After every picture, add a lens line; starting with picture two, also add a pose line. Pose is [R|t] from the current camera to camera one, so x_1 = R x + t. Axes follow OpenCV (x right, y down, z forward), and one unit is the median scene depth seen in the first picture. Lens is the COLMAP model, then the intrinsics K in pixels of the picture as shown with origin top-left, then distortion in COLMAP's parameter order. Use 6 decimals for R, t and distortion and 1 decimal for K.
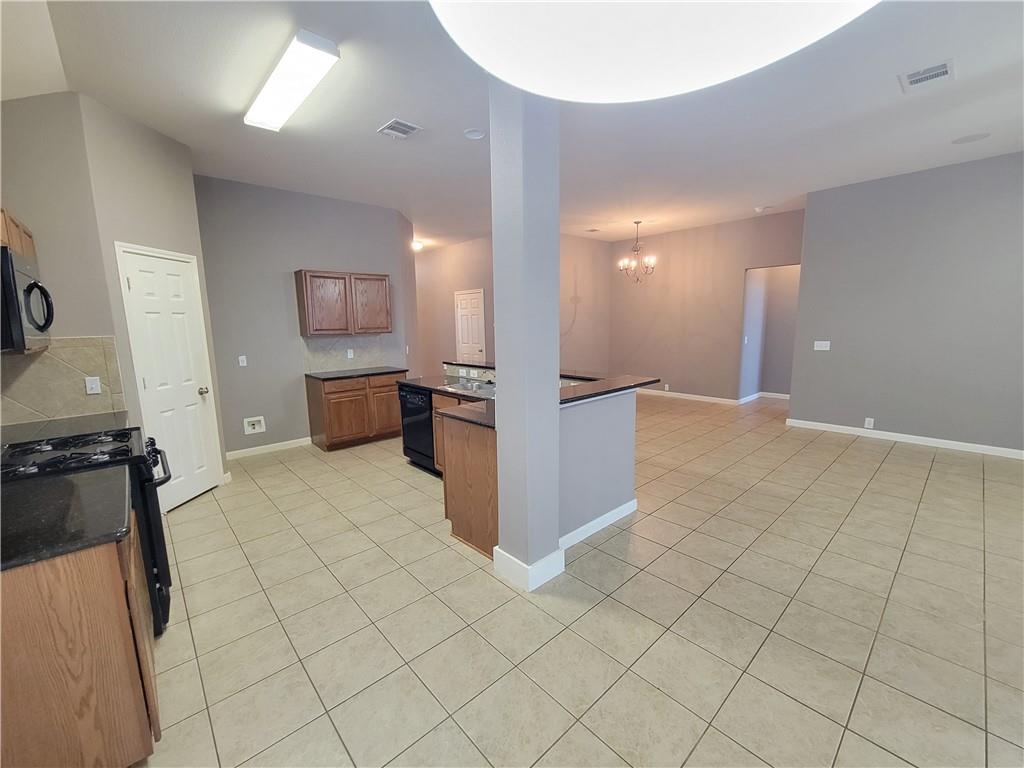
lens RADIAL K [[420.9, 0, 511.5], [0, 420.9, 383.5], [0, 0, 1]] dist [-0.001642, -0.001253]
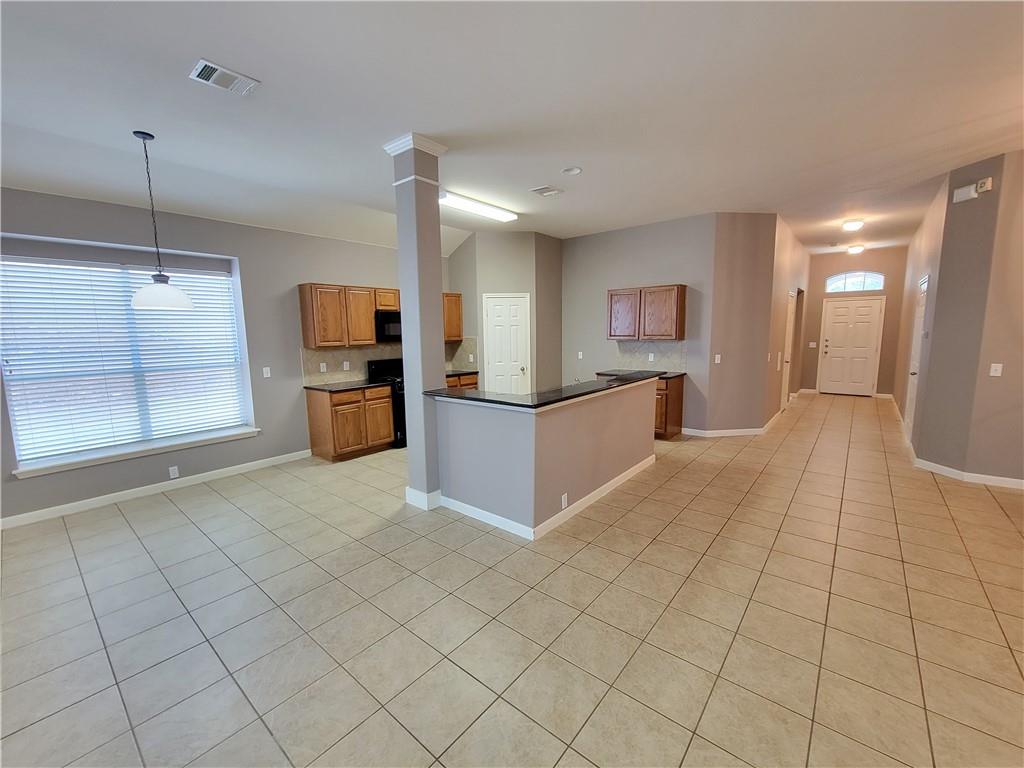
lens RADIAL K [[420.9, 0, 510.2], [0, 420.9, 384.6], [0, 0, 1]] dist [-0.001642, -0.001253]
pose [[0.139457, 0.145190, -0.979526, 0.944152], [-0.132014, 0.983088, 0.126923, -0.125909], [0.981389, 0.111611, 0.156265, 0.625543]]
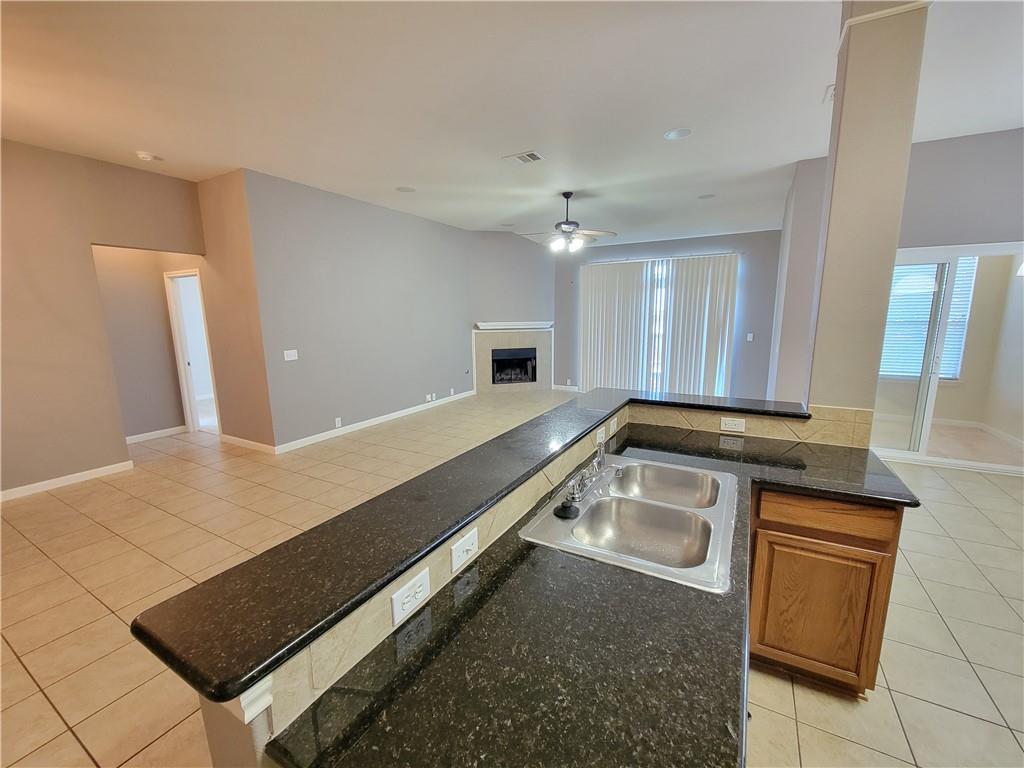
lens RADIAL K [[420.9, 0, 510.2], [0, 420.9, 384.0], [0, 0, 1]] dist [-0.001642, -0.001253]
pose [[-0.311846, -0.137229, 0.940170, -0.340583], [0.156597, 0.968559, 0.193314, -0.173280], [-0.937139, 0.207512, -0.280551, 1.110264]]
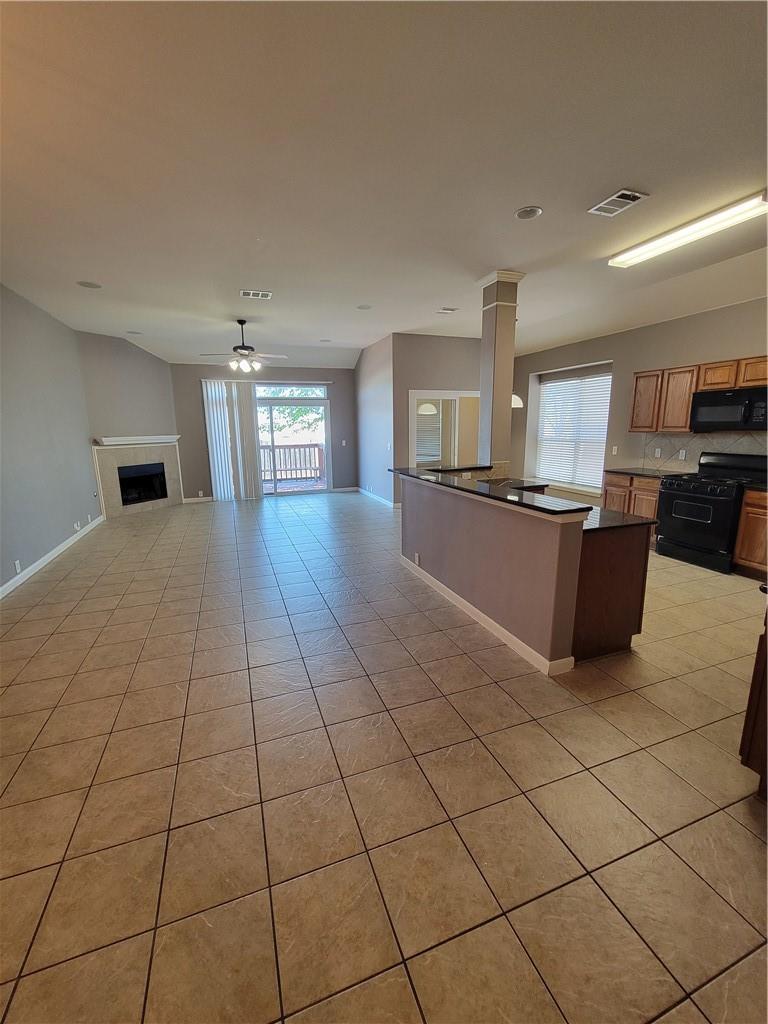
lens RADIAL K [[420.9, 0, 377.9], [0, 420.9, 507.9], [0, 0, 1]] dist [-0.001642, -0.001253]
pose [[-0.924363, -0.042762, 0.379110, -0.135238], [0.087177, 0.943734, 0.319009, -0.273336], [-0.371420, 0.327930, -0.868625, 1.804045]]
